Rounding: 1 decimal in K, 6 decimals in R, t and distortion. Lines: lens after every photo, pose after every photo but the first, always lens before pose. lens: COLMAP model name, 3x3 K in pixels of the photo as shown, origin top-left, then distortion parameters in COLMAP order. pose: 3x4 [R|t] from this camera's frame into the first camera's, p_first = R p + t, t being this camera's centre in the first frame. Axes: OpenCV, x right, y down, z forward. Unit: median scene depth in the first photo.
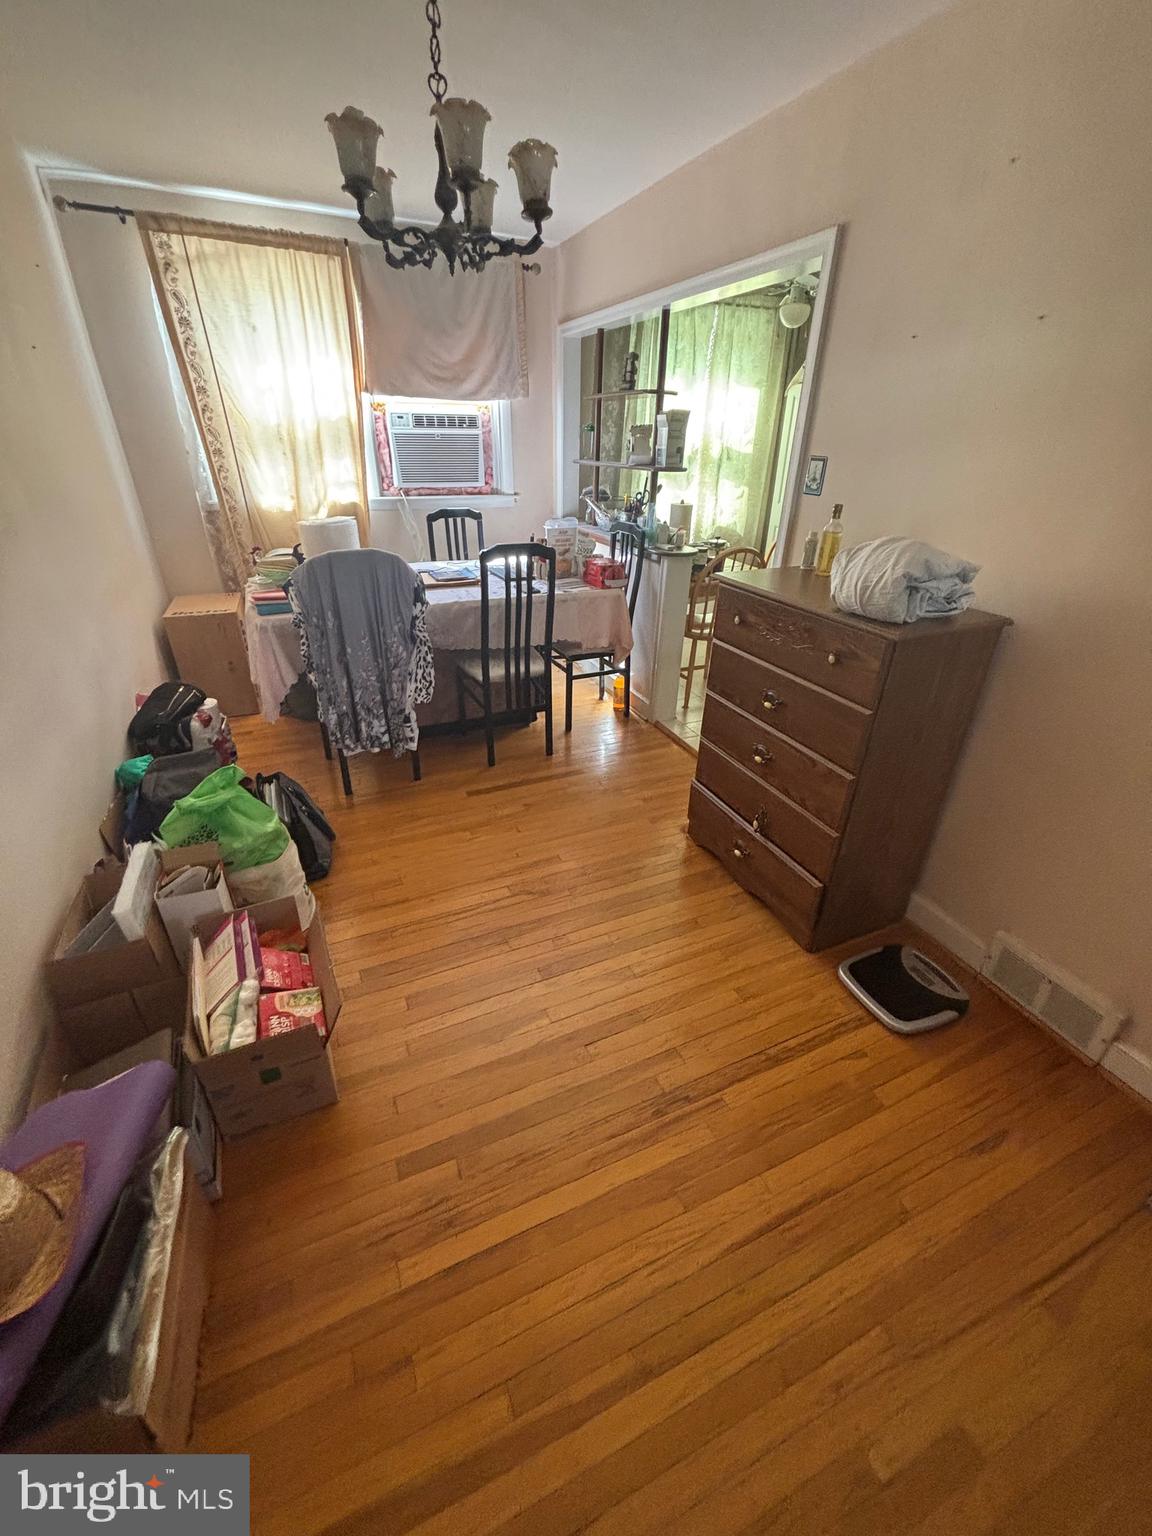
lens RADIAL K [[620.2, 0, 575.0], [0, 620.2, 768.1], [0, 0, 1]] dist [-0.001040, -0.000247]
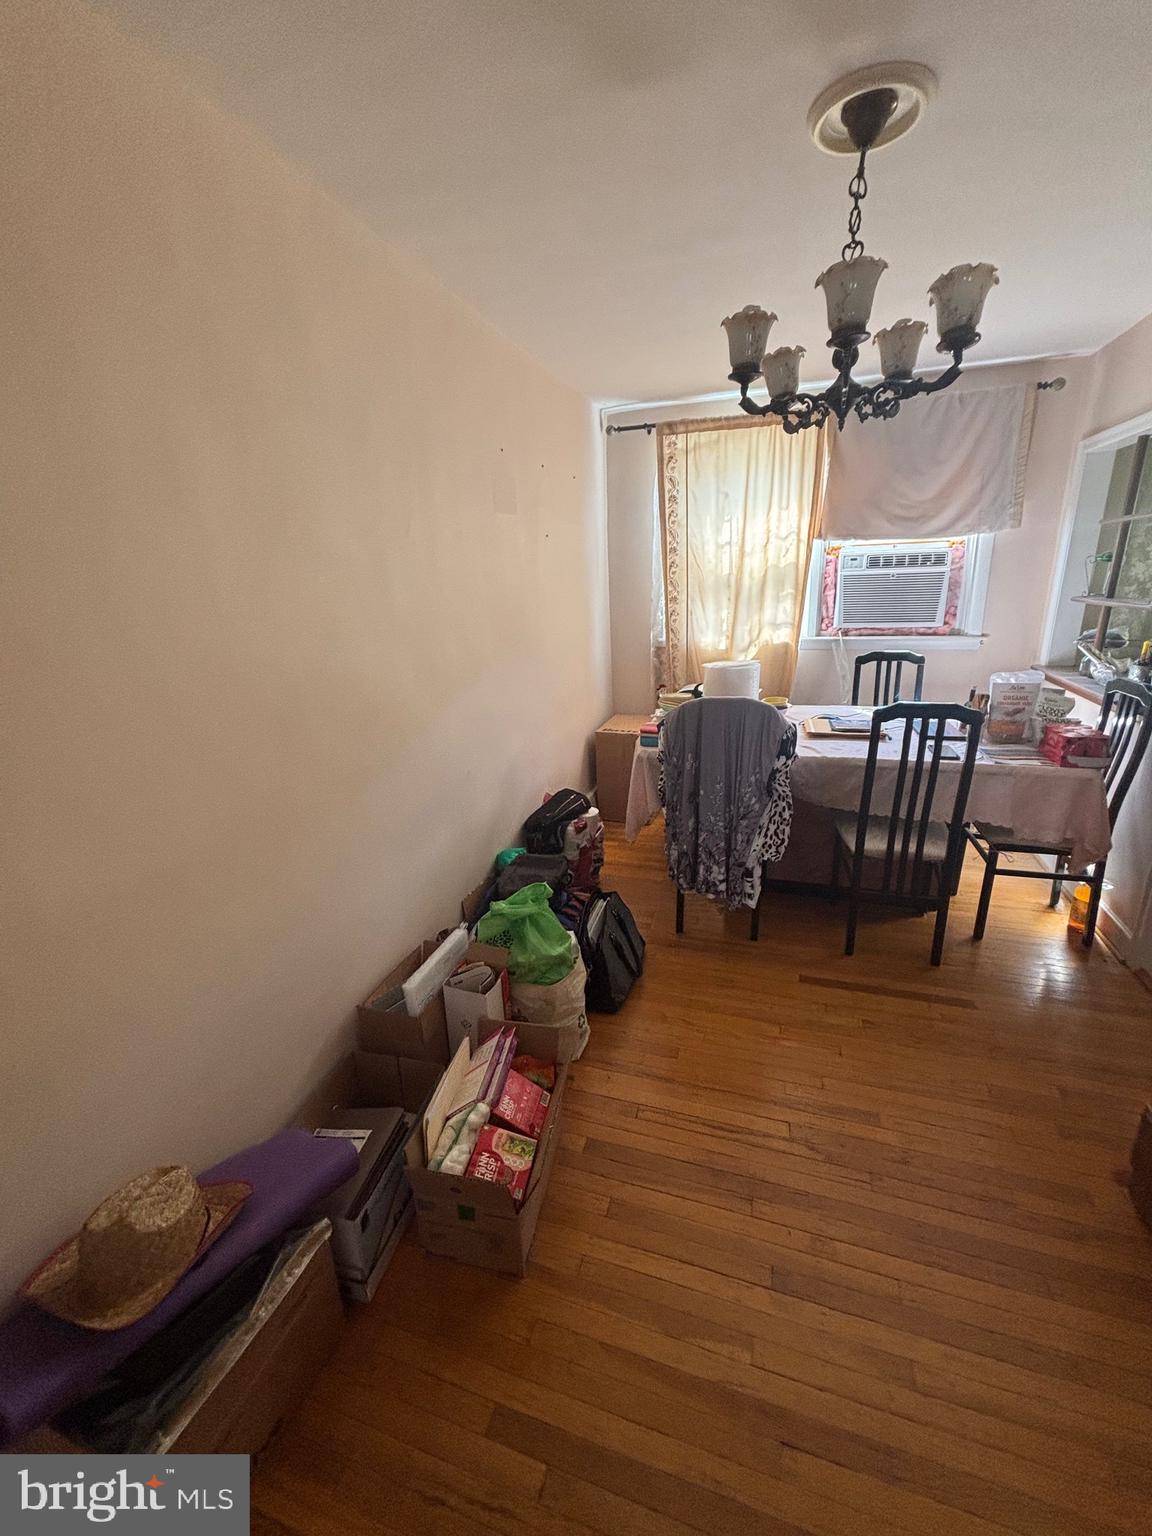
lens RADIAL K [[620.2, 0, 579.1], [0, 620.2, 764.7], [0, 0, 1]] dist [-0.001040, -0.000247]
pose [[0.741999, 0.154047, -0.652463, 0.105728], [-0.271077, 0.959072, -0.081839, -0.083770], [0.613152, 0.237592, 0.753389, 0.111970]]
